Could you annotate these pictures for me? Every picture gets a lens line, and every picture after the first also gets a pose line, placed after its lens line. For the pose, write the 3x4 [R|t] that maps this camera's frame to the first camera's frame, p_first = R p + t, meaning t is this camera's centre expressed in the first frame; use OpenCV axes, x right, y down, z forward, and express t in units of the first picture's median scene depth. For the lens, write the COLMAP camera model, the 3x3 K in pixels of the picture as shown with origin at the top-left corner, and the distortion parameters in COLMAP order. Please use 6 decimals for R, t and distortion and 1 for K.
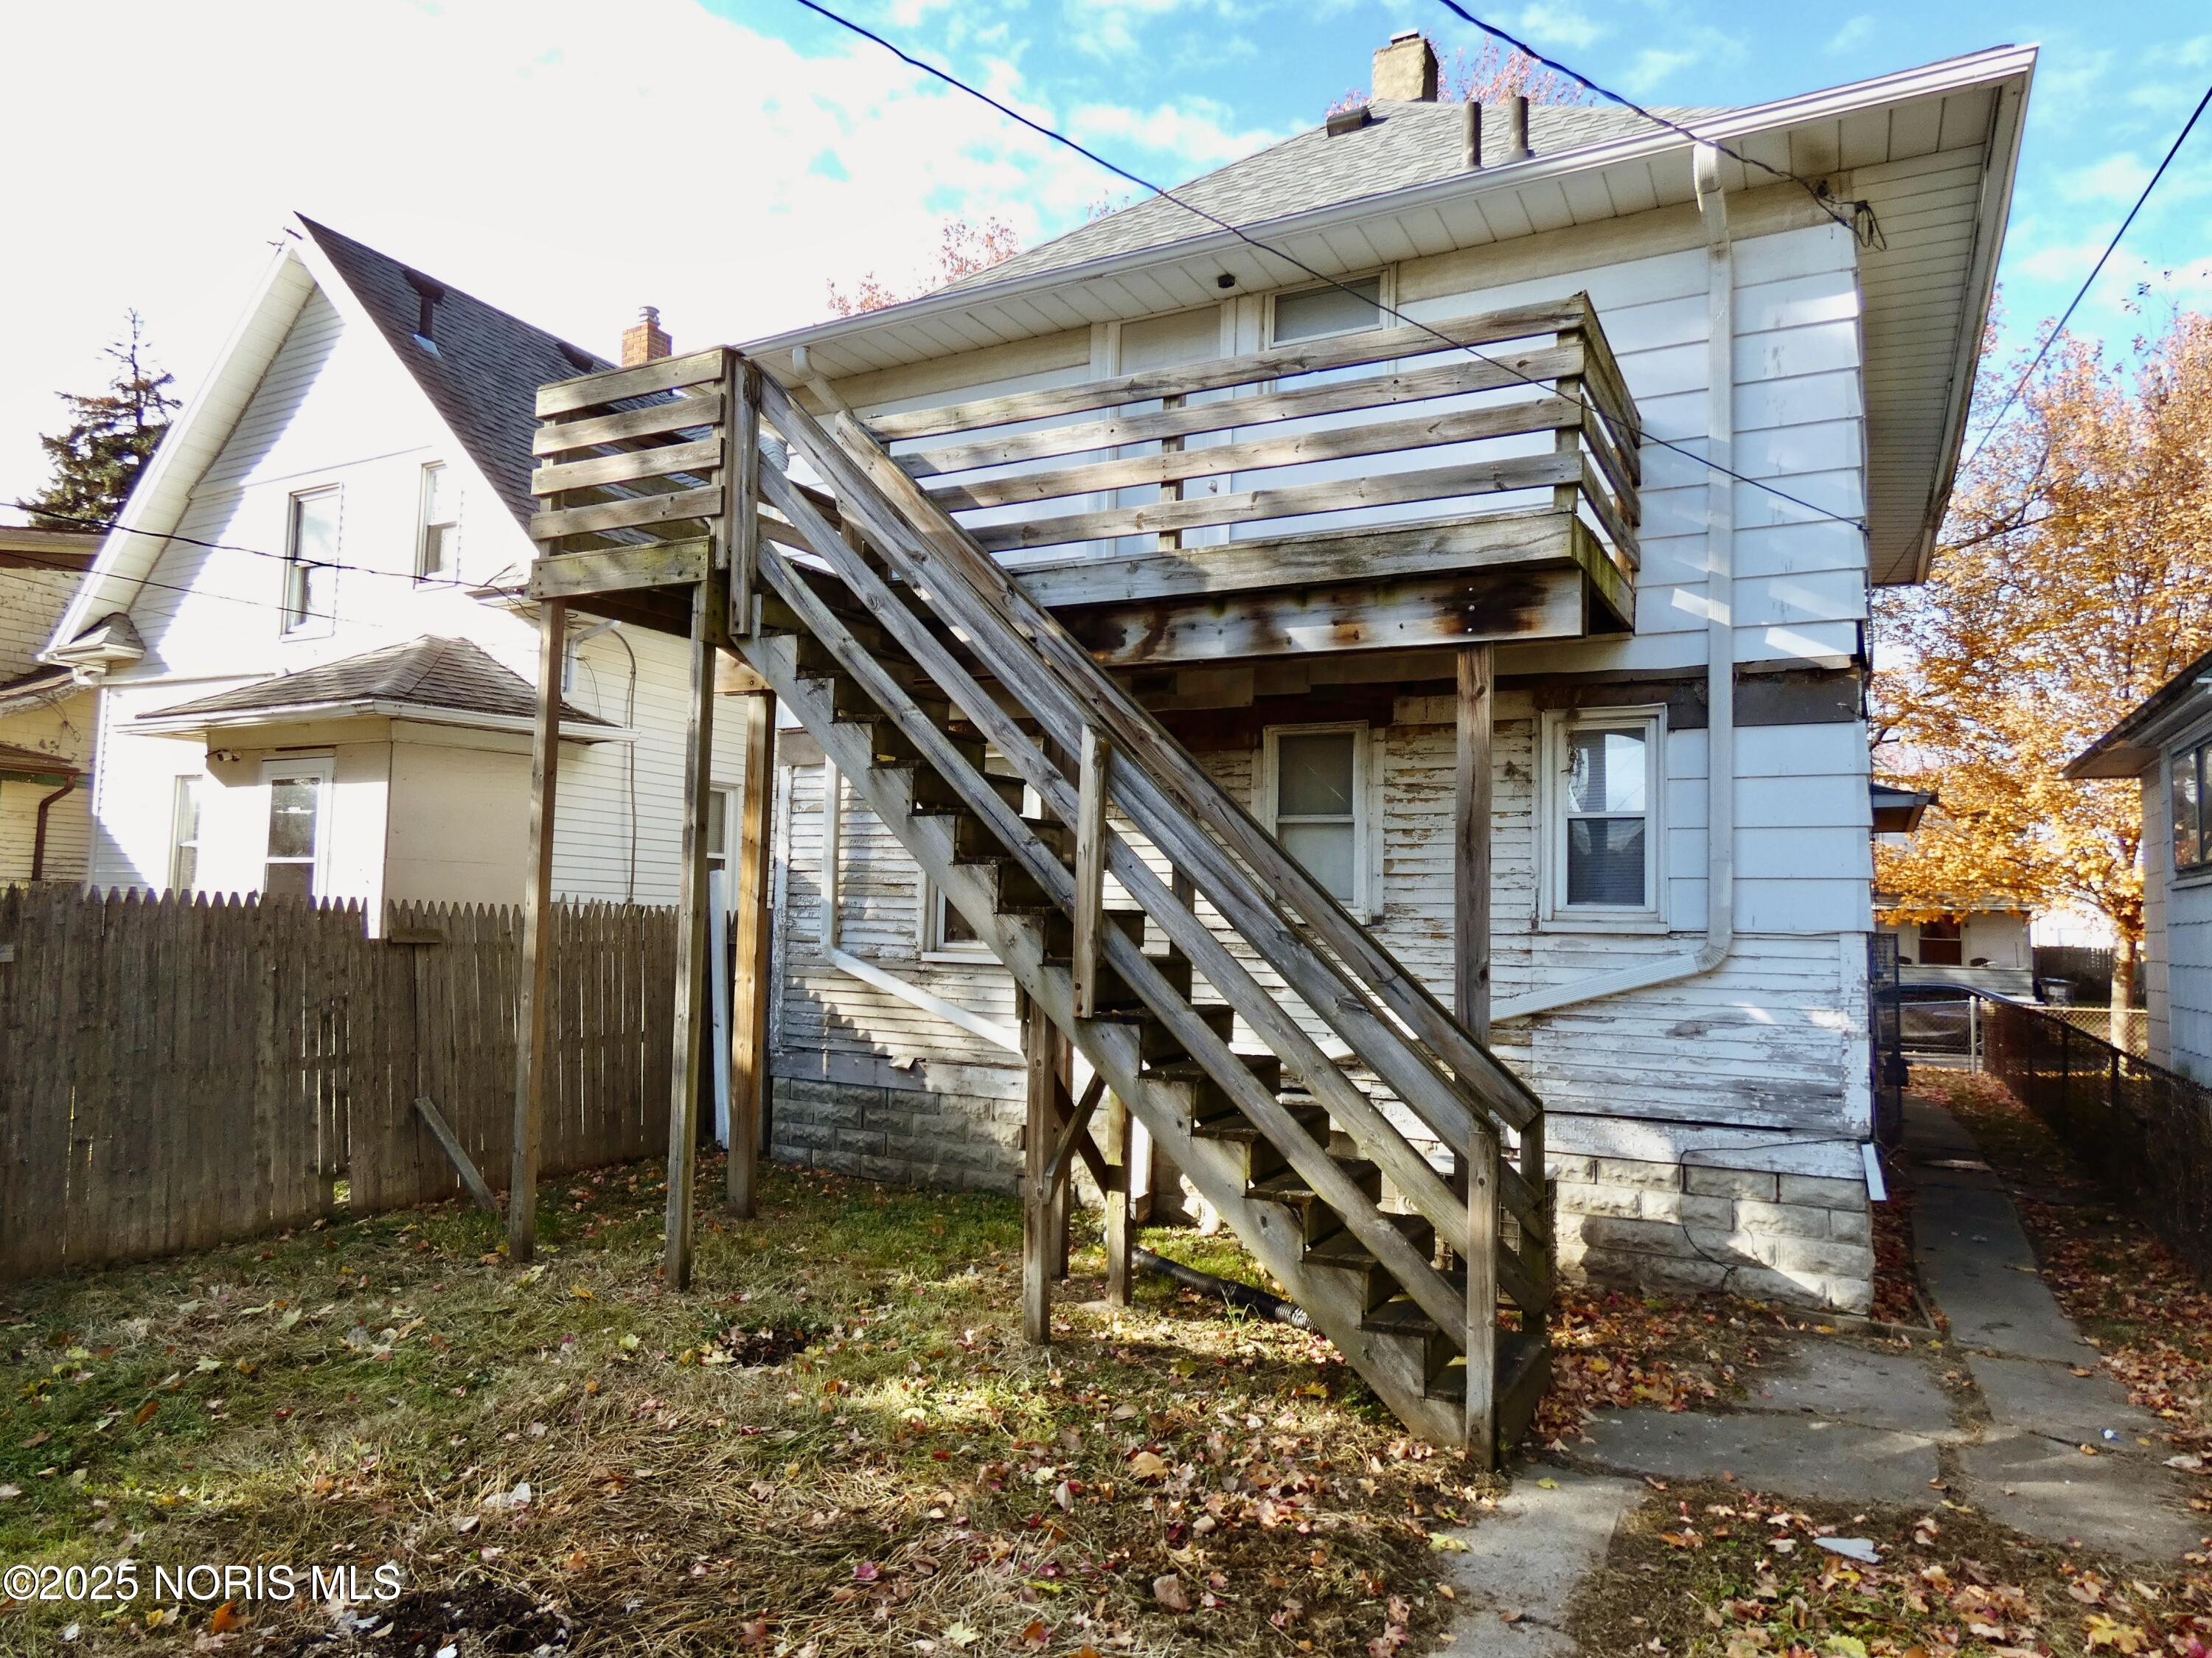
lens RADIAL K [[1318.6, 0, 1105.8], [0, 1318.6, 780.3], [0, 0, 1]] dist [-0.002123, 0.000725]
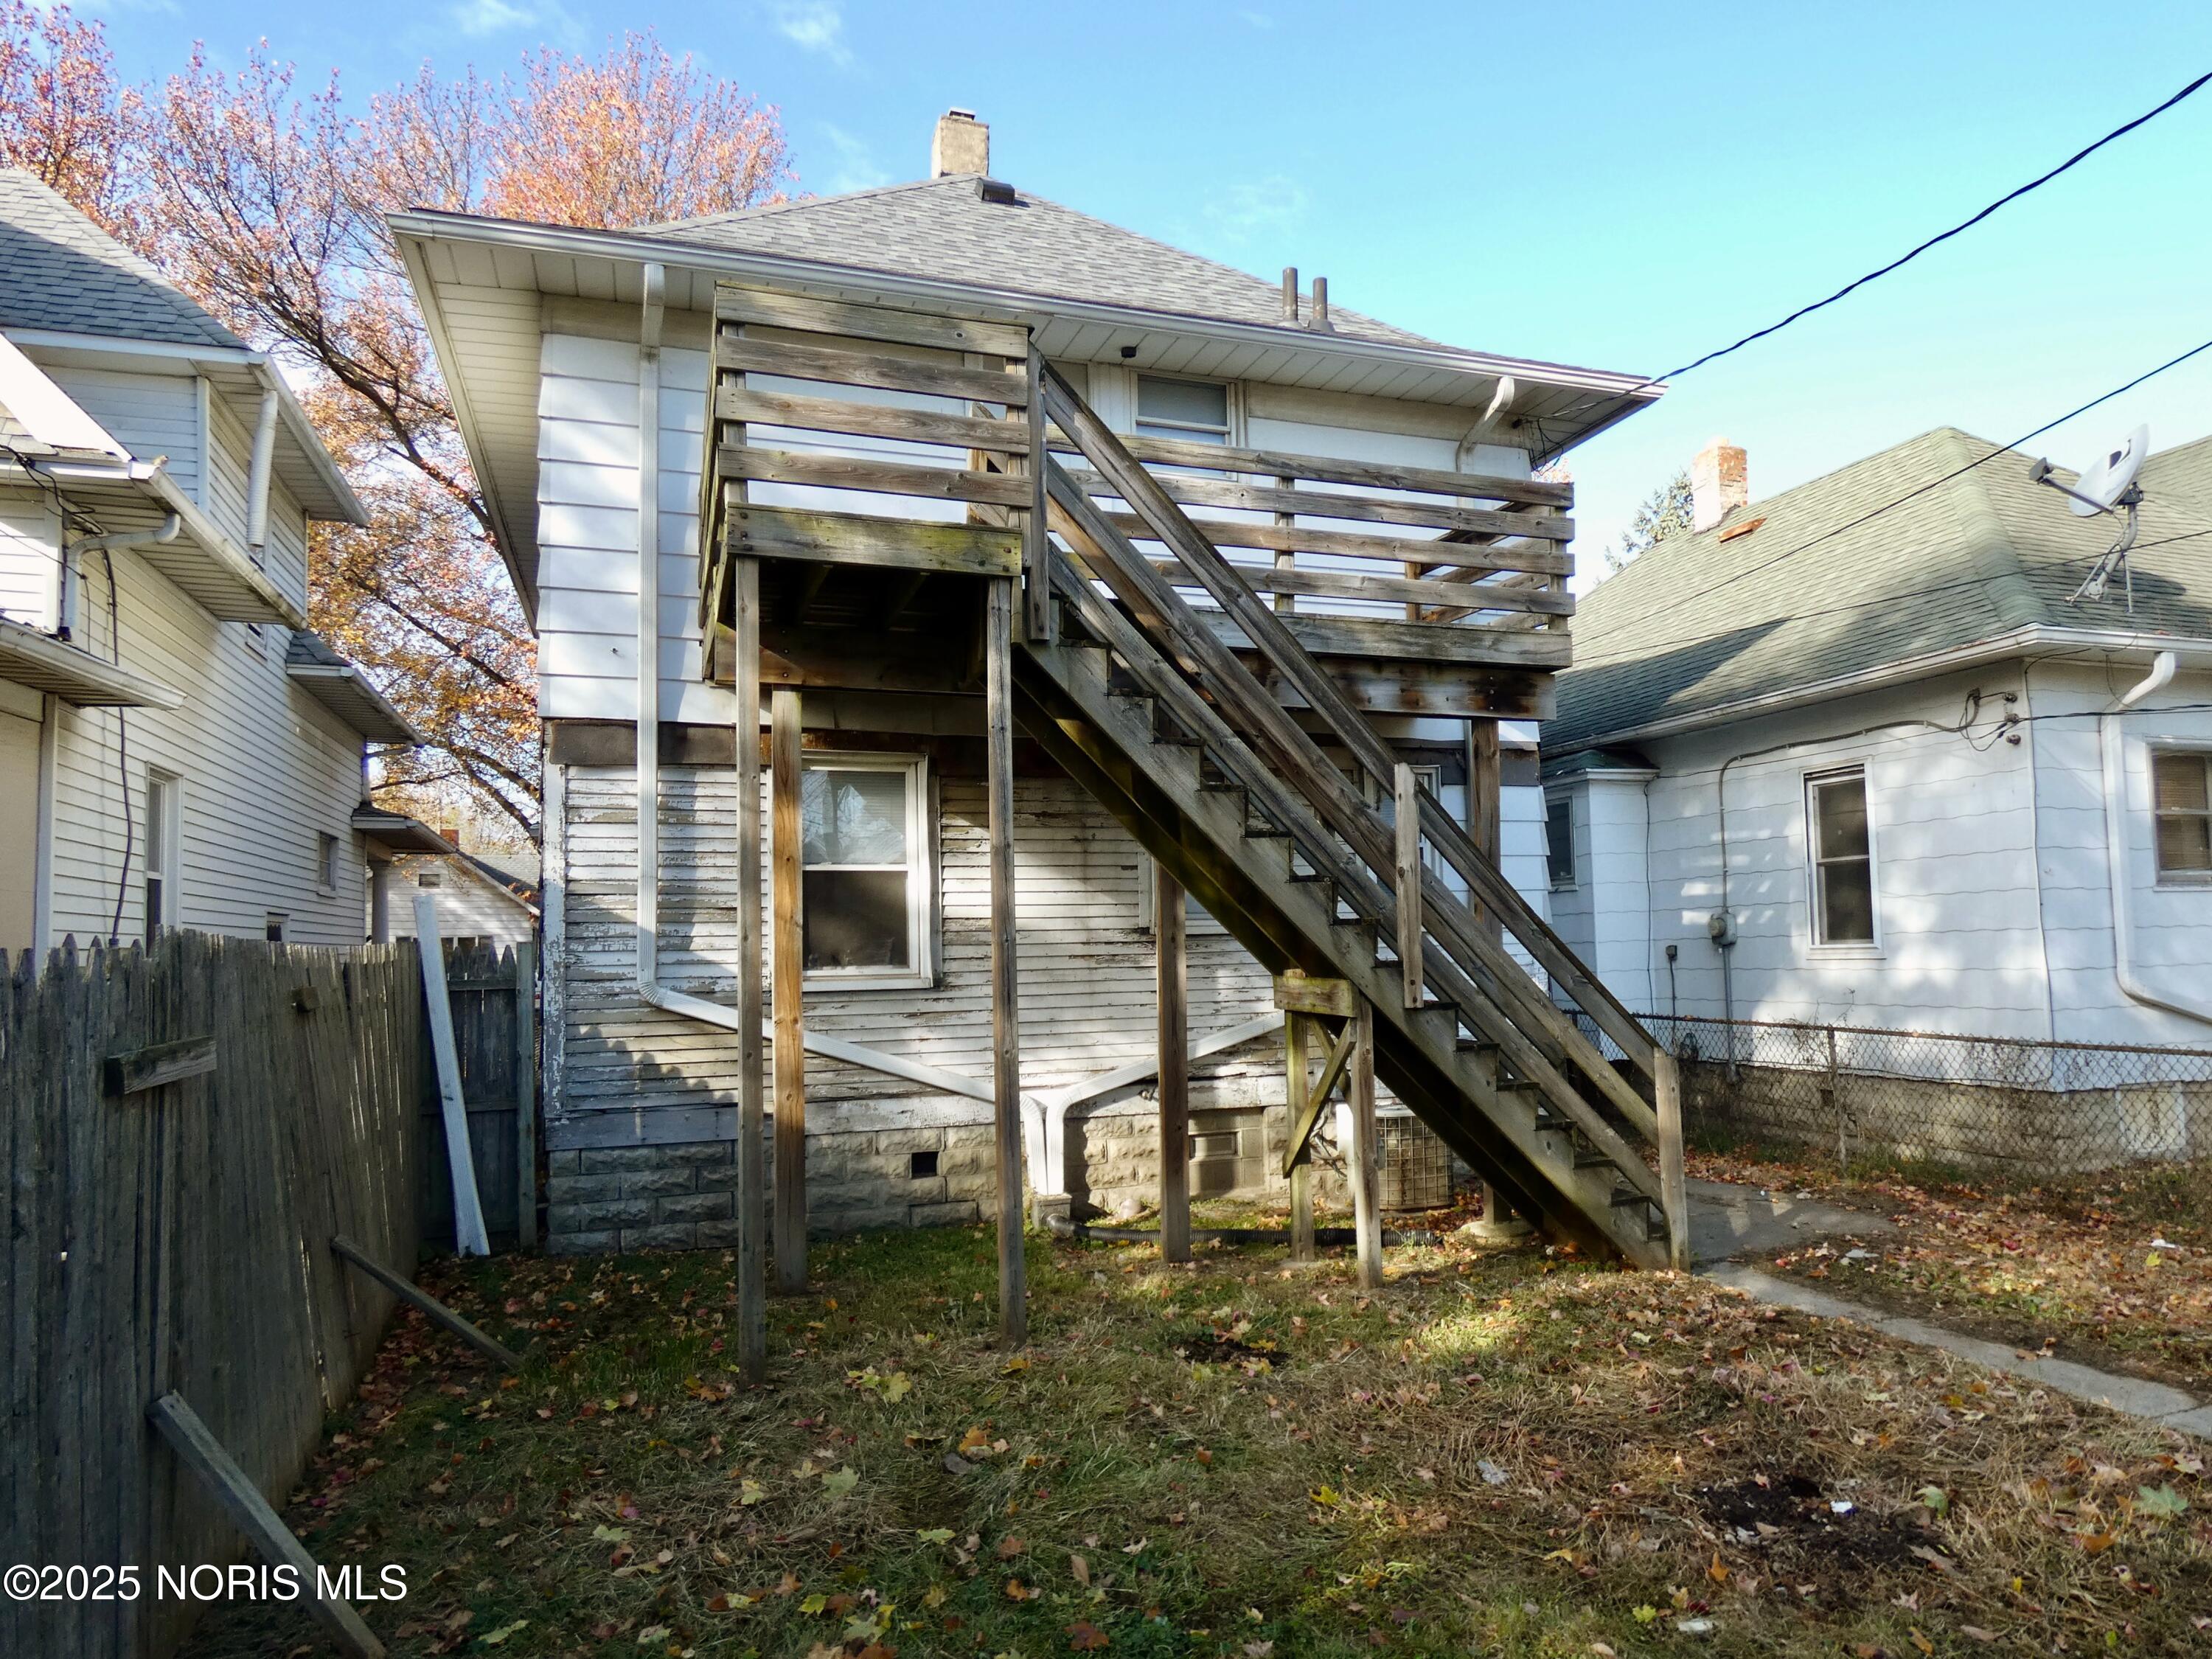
lens RADIAL K [[1338.8, 0, 1100.5], [0, 1338.8, 797.1], [0, 0, 1]] dist [-0.014946, 0.002625]
pose [[0.693253, 0.038315, 0.719675, -0.629277], [-0.038383, 0.999131, -0.016219, 0.010261], [-0.719671, -0.016379, 0.694122, 0.206497]]
